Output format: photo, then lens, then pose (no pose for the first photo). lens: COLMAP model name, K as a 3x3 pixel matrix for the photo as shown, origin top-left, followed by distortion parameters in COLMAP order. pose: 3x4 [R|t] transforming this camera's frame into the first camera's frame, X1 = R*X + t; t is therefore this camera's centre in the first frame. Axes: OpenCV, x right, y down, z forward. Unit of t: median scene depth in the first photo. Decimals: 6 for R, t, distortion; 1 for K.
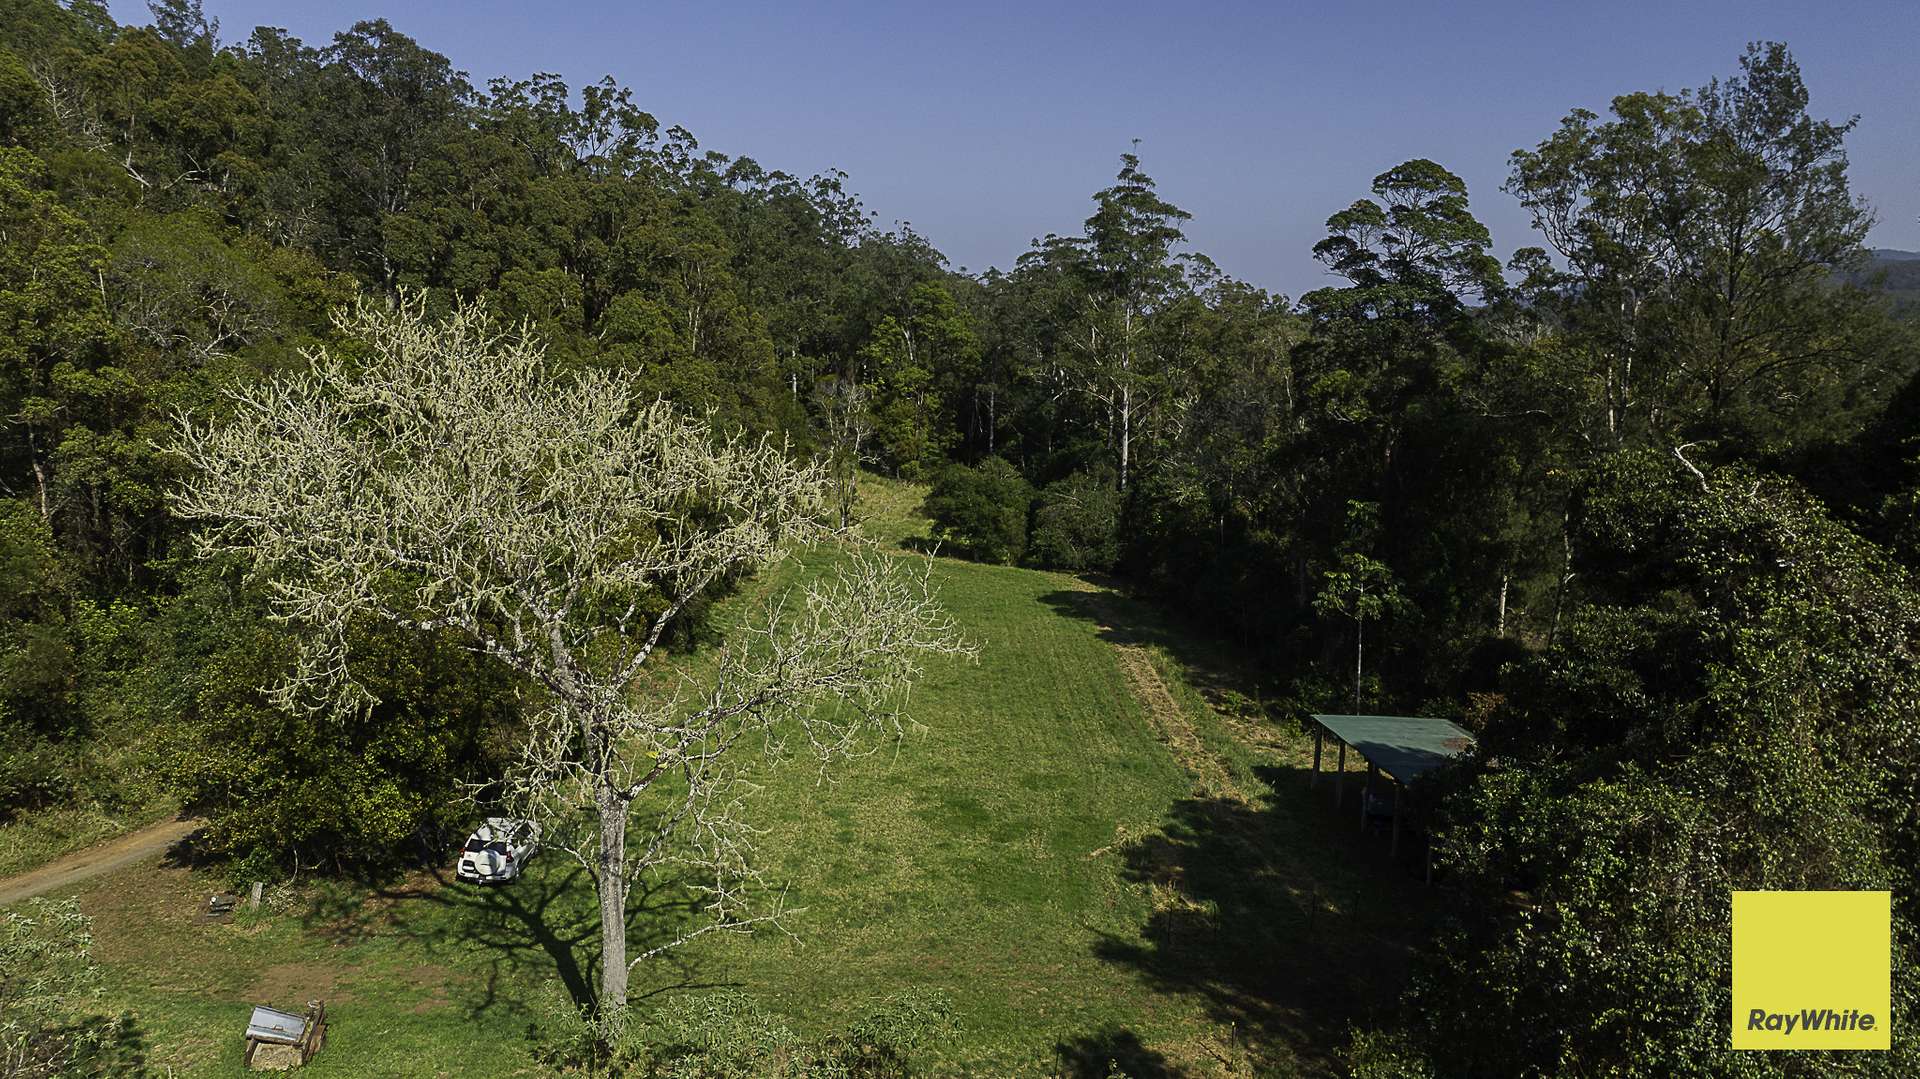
lens RADIAL K [[1379.9, 0, 956.1], [0, 1379.9, 538.6], [0, 0, 1]] dist [-0.001465, -0.000865]
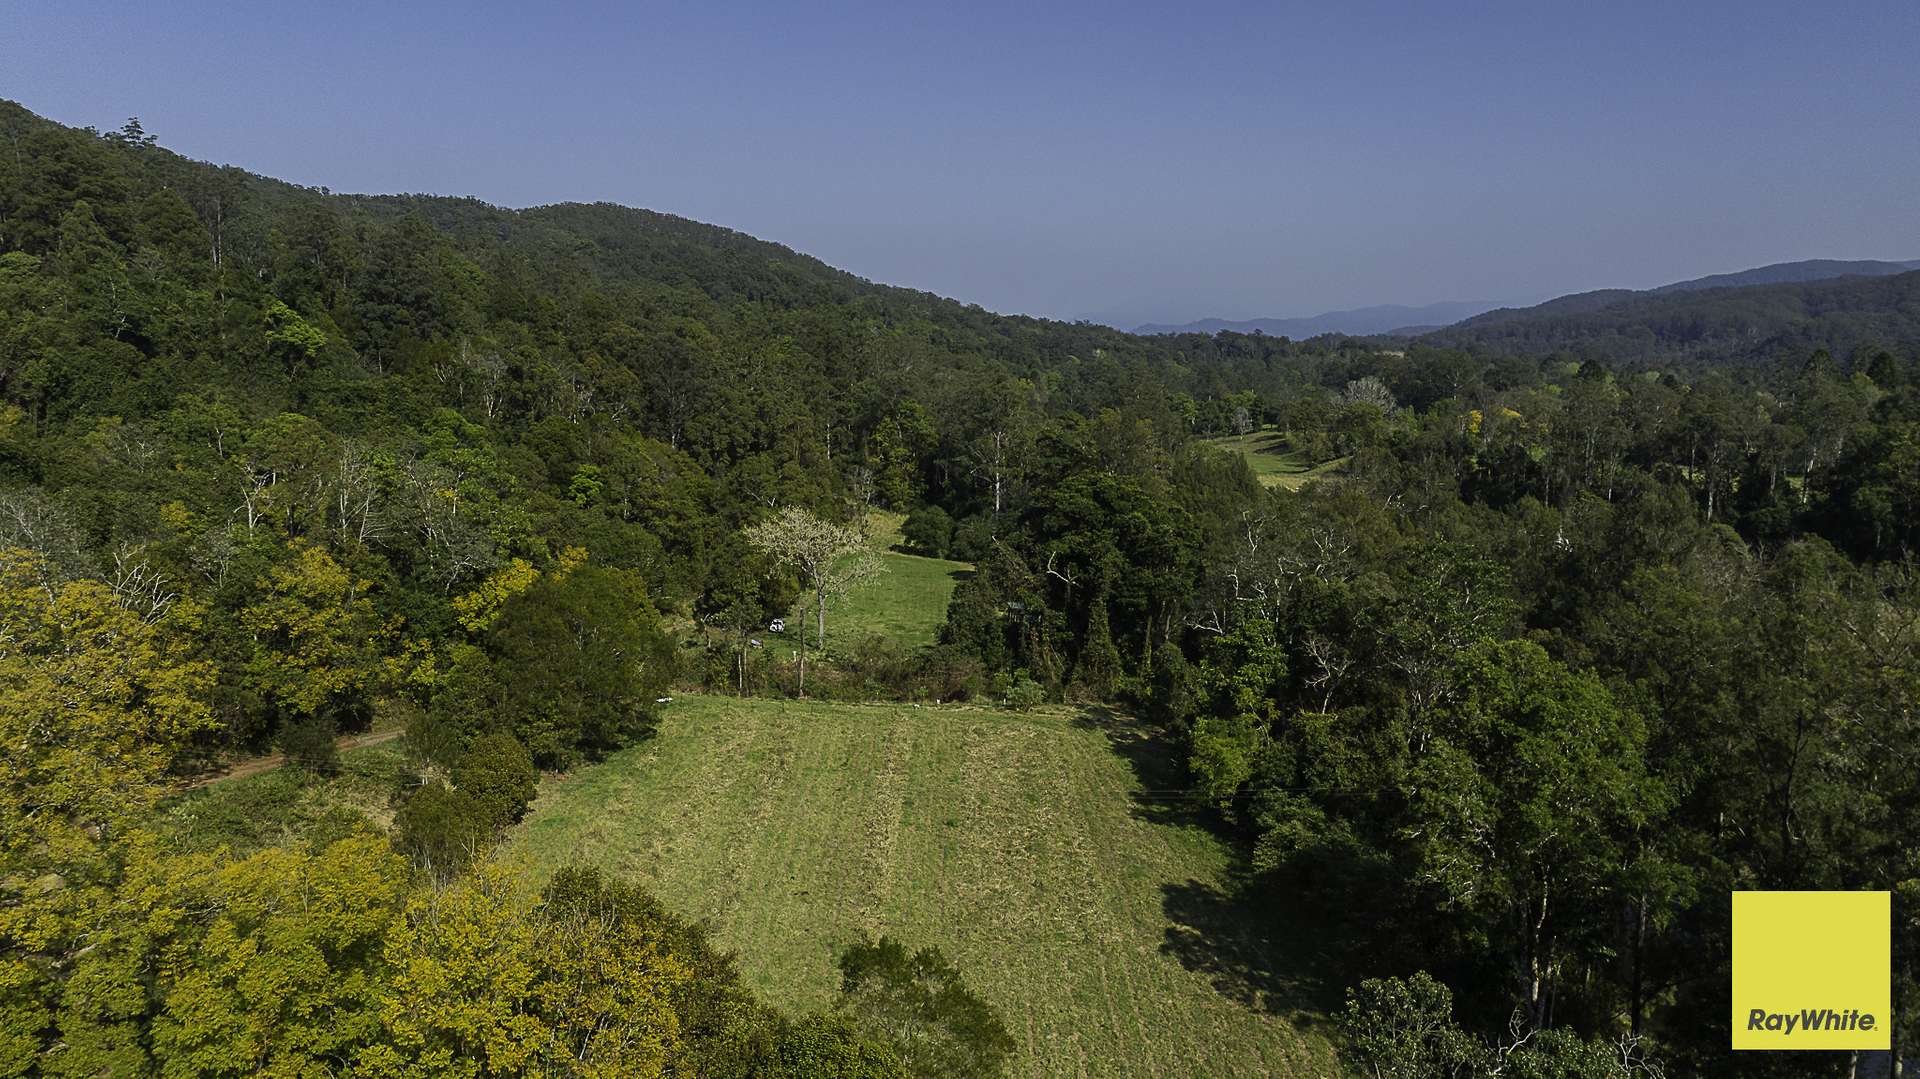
lens RADIAL K [[1379.9, 0, 963.7], [0, 1379.9, 541.3], [0, 0, 1]] dist [-0.001465, -0.000865]
pose [[0.999991, 0.003032, -0.003128, 0.075518], [-0.003032, 0.999995, -0.000192, -0.006210], [0.003128, 0.000201, 0.999995, -1.026343]]
